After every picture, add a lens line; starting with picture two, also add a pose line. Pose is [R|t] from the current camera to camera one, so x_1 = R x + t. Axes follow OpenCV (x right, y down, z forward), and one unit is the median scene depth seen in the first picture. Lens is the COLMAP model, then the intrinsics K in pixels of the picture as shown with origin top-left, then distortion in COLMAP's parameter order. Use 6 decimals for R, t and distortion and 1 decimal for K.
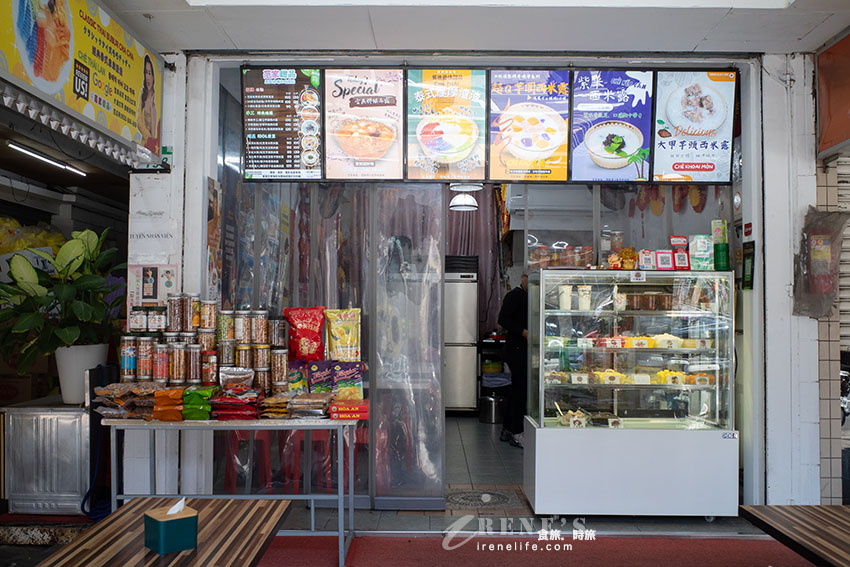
lens RADIAL K [[820.8, 0, 427.4], [0, 820.8, 285.5], [0, 0, 1]] dist [-0.039700, 0.000000]
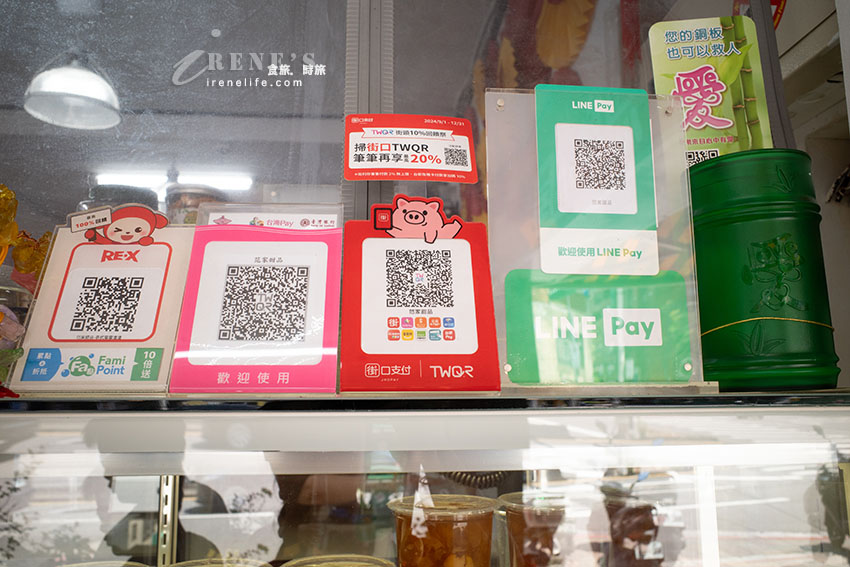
lens RADIAL K [[688.5, 0, 425.1], [0, 688.5, 284.6], [0, 0, 1]] dist [-0.048465, 0.012043]
pose [[0.992776, 0.001350, 0.119973, 0.298551], [0.011795, 0.993995, -0.108791, -0.022505], [-0.119400, 0.109420, 0.986798, 0.902095]]
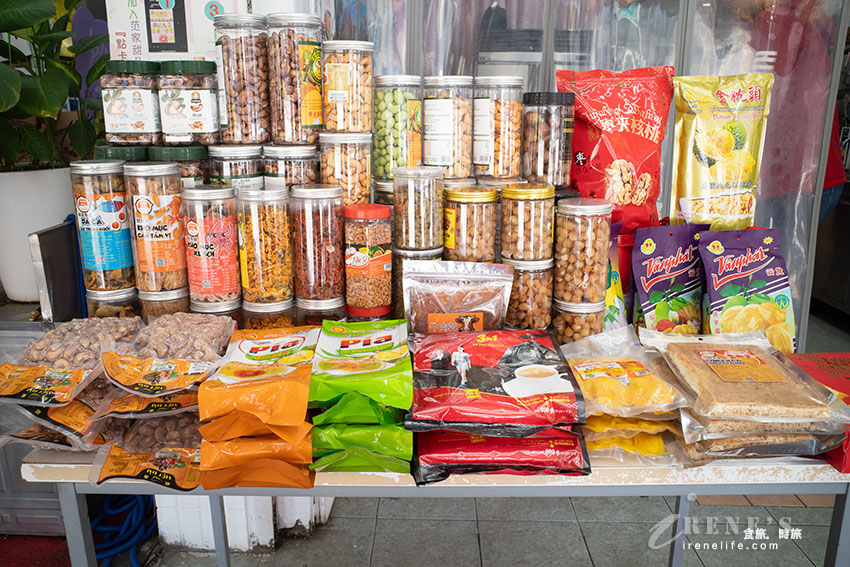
lens RADIAL K [[688.5, 0, 428.2], [0, 688.5, 281.4], [0, 0, 1]] dist [-0.048465, 0.012043]
pose [[0.999960, 0.003861, -0.008018, -0.205463], [-0.001444, 0.959437, 0.281920, 0.028541], [0.008781, -0.281897, 0.959405, 0.635802]]
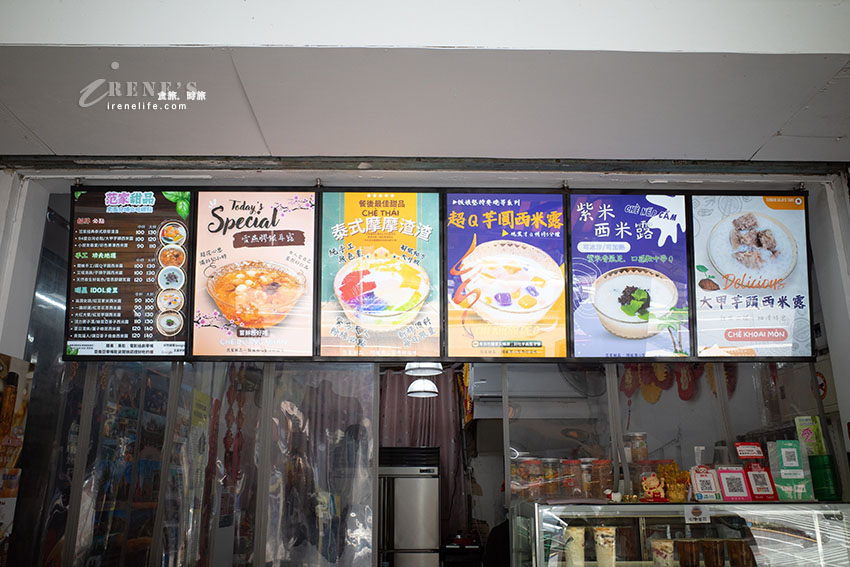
lens RADIAL K [[688.5, 0, 422.2], [0, 688.5, 283.8], [0, 0, 1]] dist [-0.048465, 0.012043]
pose [[0.999472, -0.000087, 0.032506, 0.039234], [0.008079, 0.969290, -0.245786, -0.052979], [-0.031487, 0.245919, 0.968779, 0.473103]]
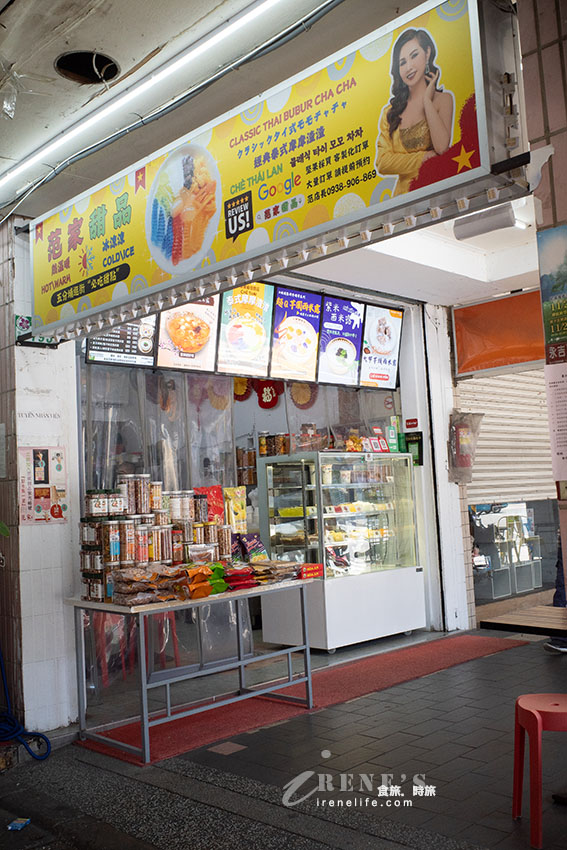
lens RADIAL K [[820.8, 0, 287.9], [0, 820.8, 426.6], [0, 0, 1]] dist [-0.039700, 0.000000]
pose [[0.704548, 0.020674, 0.709355, -0.765222], [0.024889, 0.998241, -0.053814, 0.007961], [-0.709220, 0.055570, 0.702794, 0.151047]]
